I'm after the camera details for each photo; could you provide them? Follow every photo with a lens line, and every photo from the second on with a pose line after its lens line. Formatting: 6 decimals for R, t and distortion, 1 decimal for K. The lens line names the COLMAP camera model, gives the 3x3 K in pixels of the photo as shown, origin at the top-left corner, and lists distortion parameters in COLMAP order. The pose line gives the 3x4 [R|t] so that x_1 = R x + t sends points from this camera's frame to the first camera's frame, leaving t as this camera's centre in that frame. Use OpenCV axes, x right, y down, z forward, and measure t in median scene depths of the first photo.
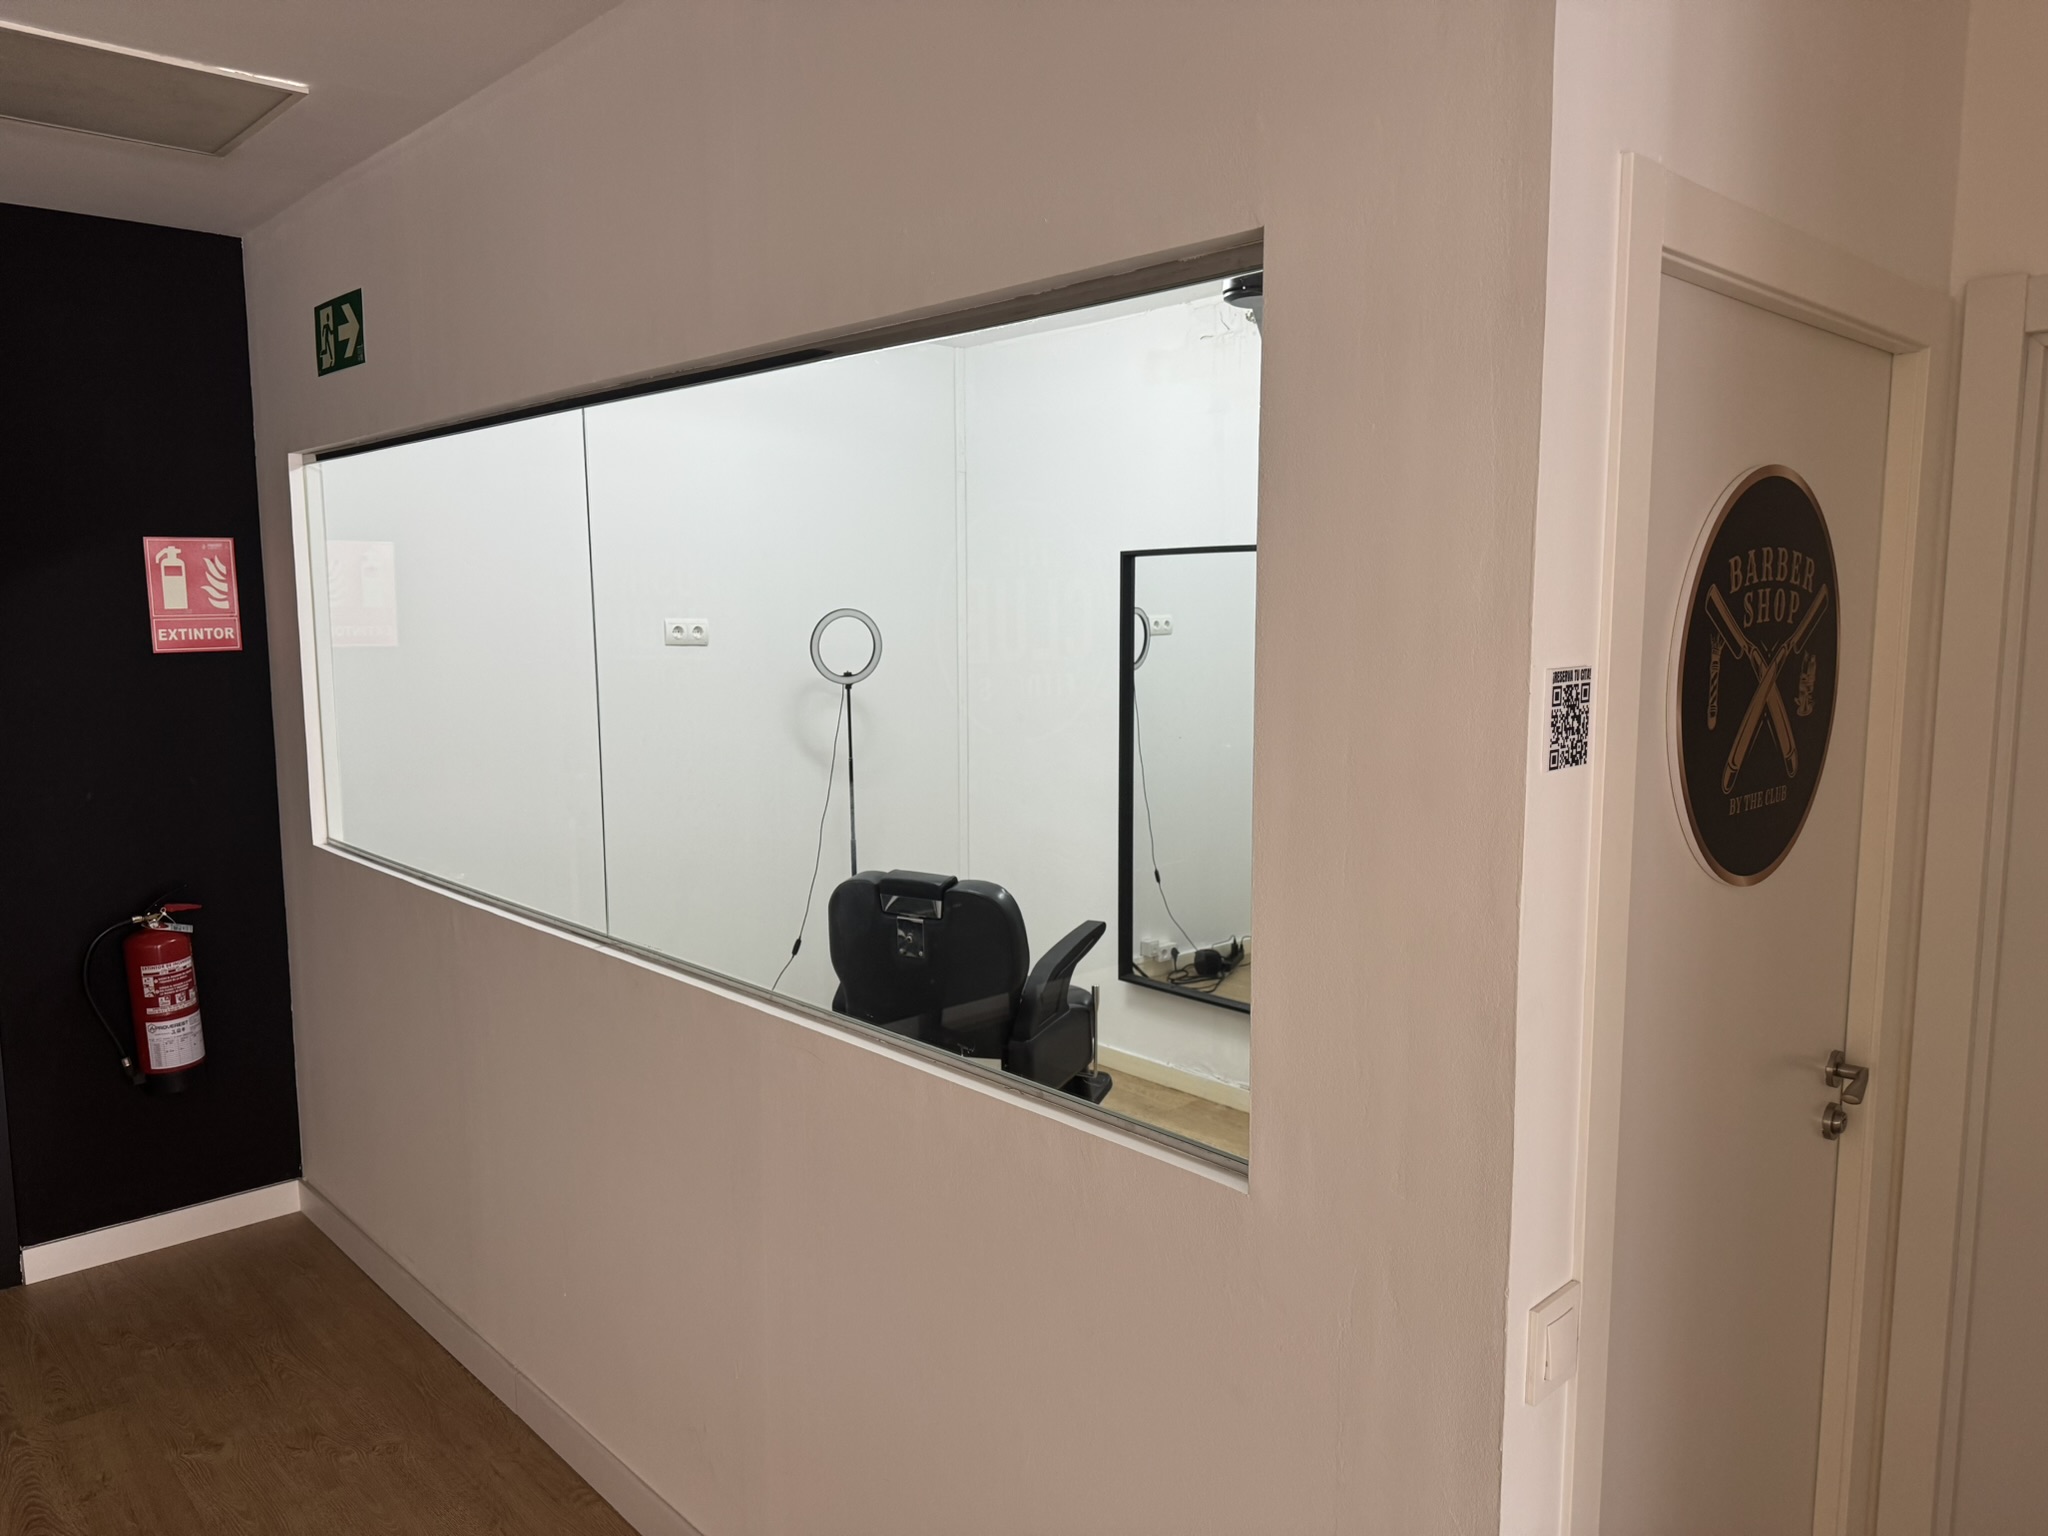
lens RADIAL K [[1437.6, 0, 1027.8], [0, 1437.6, 762.9], [0, 0, 1]] dist [0.024605, -0.021280]
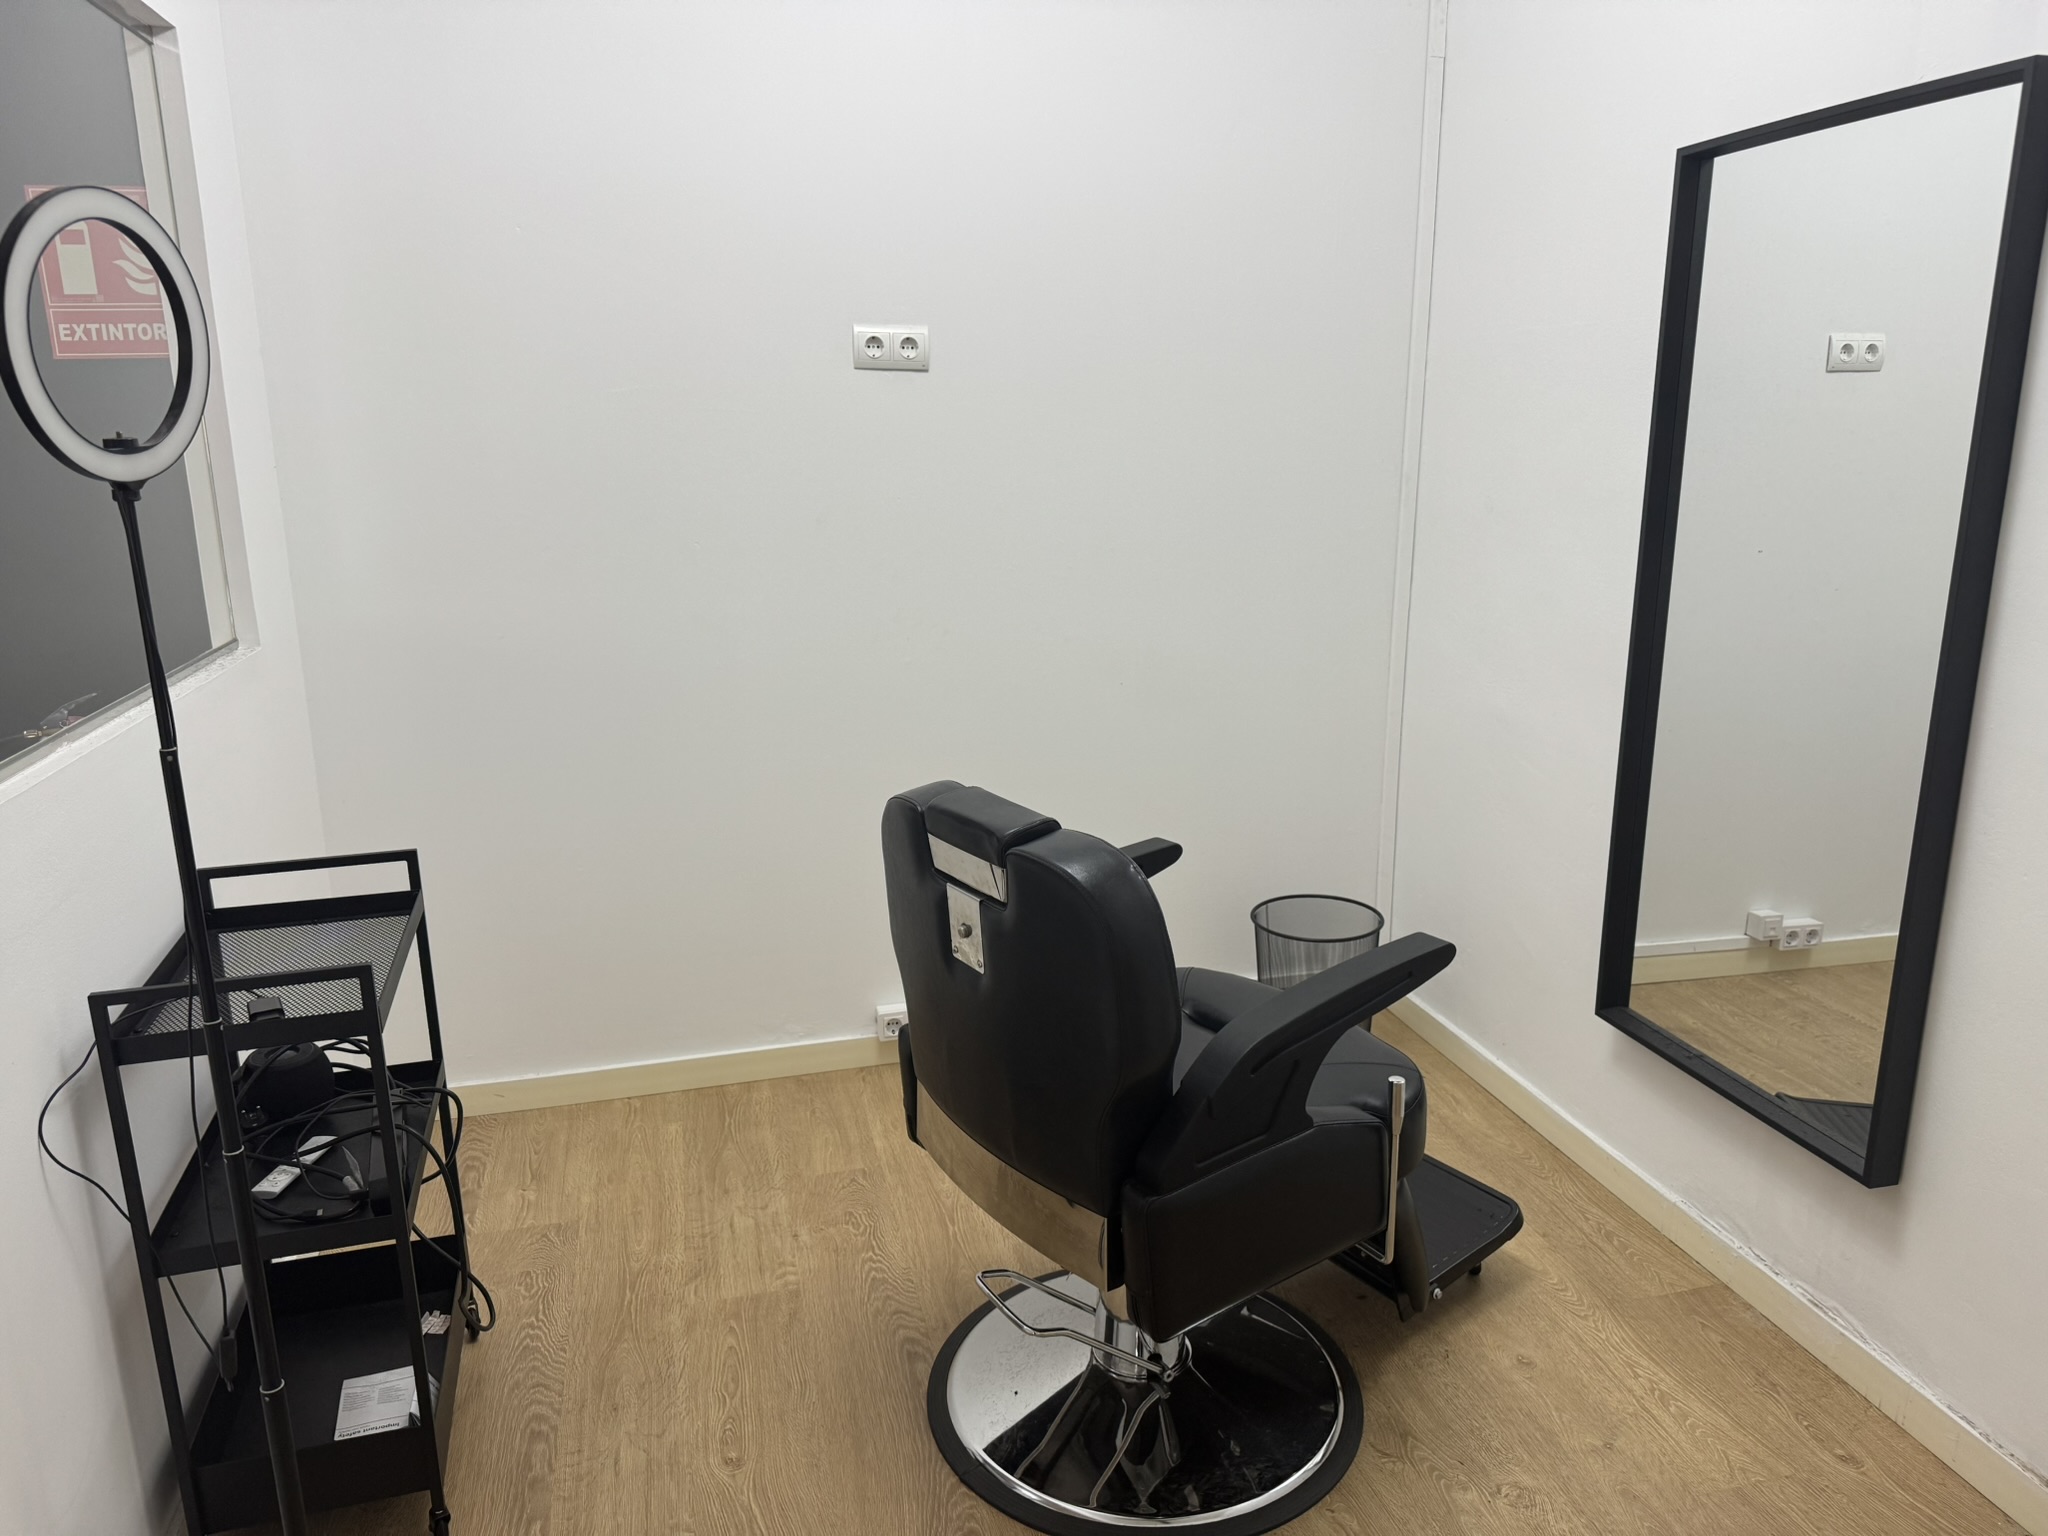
lens RADIAL K [[1437.6, 0, 1014.5], [0, 1437.6, 778.5], [0, 0, 1]] dist [0.024605, -0.021280]
pose [[0.867143, 0.118598, -0.483732, 0.132919], [-0.052355, 0.987560, 0.148272, -0.002310], [0.495300, -0.103247, 0.862565, 0.474660]]
